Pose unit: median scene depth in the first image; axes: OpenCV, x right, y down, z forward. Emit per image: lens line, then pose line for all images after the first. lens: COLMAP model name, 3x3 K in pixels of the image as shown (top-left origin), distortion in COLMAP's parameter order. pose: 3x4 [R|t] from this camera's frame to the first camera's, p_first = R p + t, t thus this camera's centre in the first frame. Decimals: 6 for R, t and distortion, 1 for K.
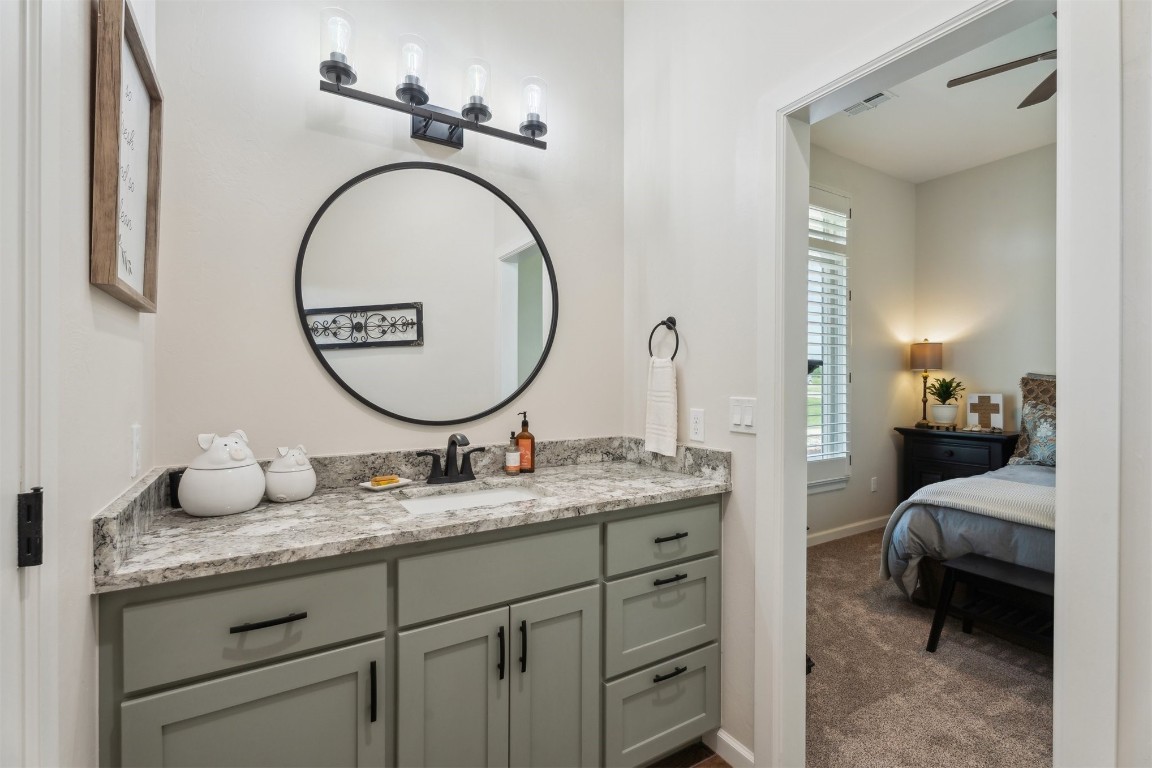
lens RADIAL K [[509.8, 0, 573.9], [0, 509.8, 387.1], [0, 0, 1]] dist [0.007489, -0.001597]
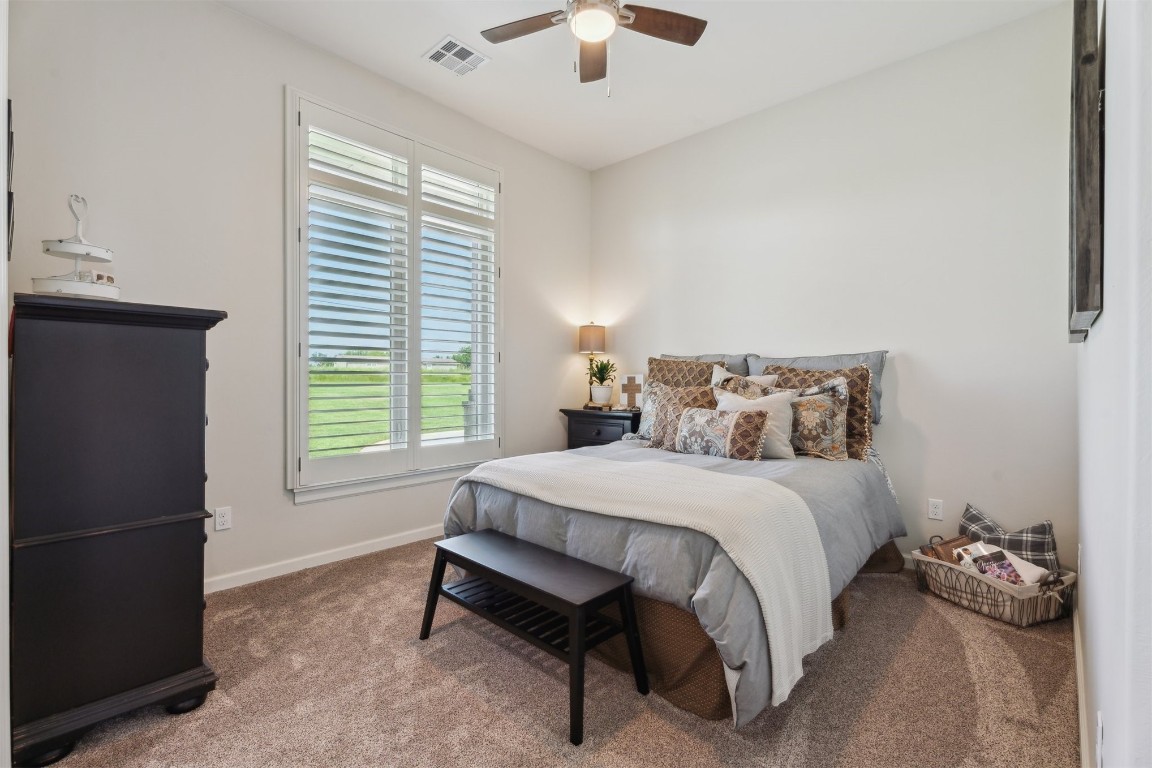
lens RADIAL K [[509.8, 0, 570.9], [0, 509.8, 384.9], [0, 0, 1]] dist [0.007489, -0.001597]
pose [[0.967978, -0.001330, 0.251030, 0.418980], [0.001825, 0.999997, -0.001739, 0.035452], [-0.251027, 0.002142, 0.967978, 0.025990]]
